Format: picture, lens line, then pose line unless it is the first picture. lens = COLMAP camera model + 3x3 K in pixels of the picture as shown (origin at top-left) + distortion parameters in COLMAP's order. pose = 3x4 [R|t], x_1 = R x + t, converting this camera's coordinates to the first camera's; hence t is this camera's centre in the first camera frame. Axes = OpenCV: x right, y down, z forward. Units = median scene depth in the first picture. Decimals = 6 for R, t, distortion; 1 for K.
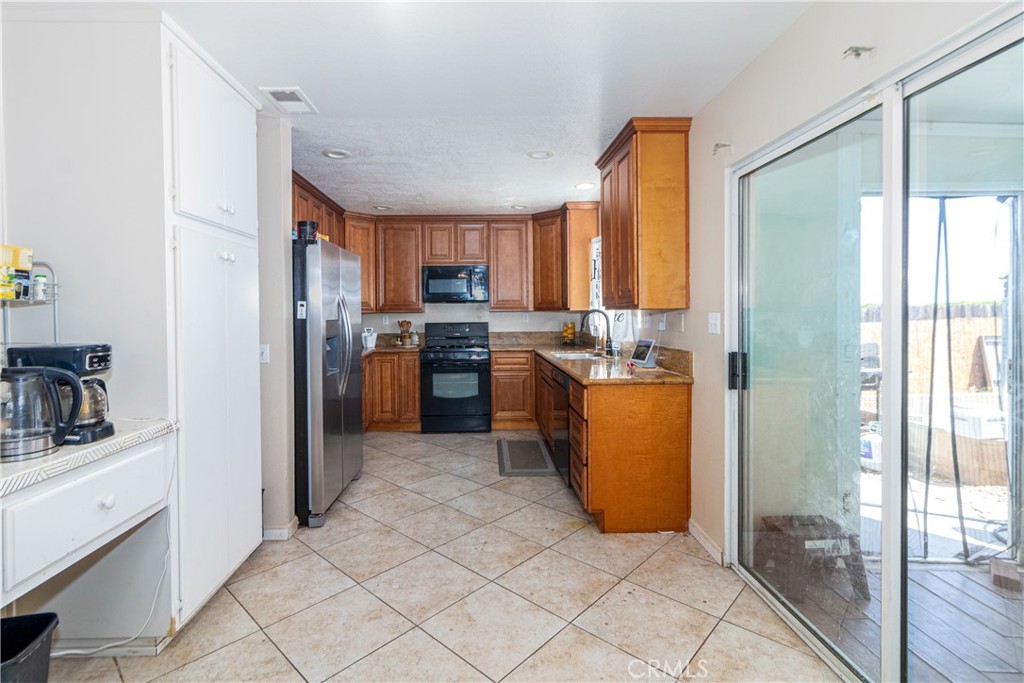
lens RADIAL K [[481.1, 0, 512.0], [0, 481.1, 341.5], [0, 0, 1]] dist [-0.000523, 0.000047]
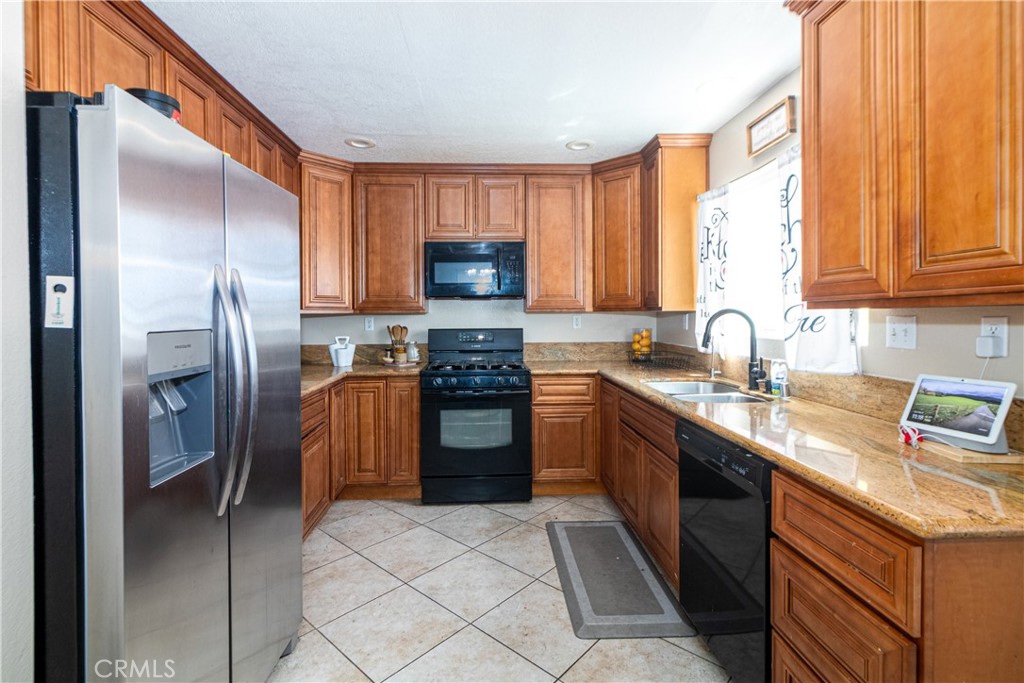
lens RADIAL K [[468.2, 0, 512.0], [0, 468.2, 341.5], [0, 0, 1]] dist [0.000811, 0.000081]
pose [[0.999994, 0.003253, -0.000836, -0.067897], [-0.003256, 0.999991, -0.002828, -0.021098], [0.000827, 0.002830, 0.999996, 0.372158]]
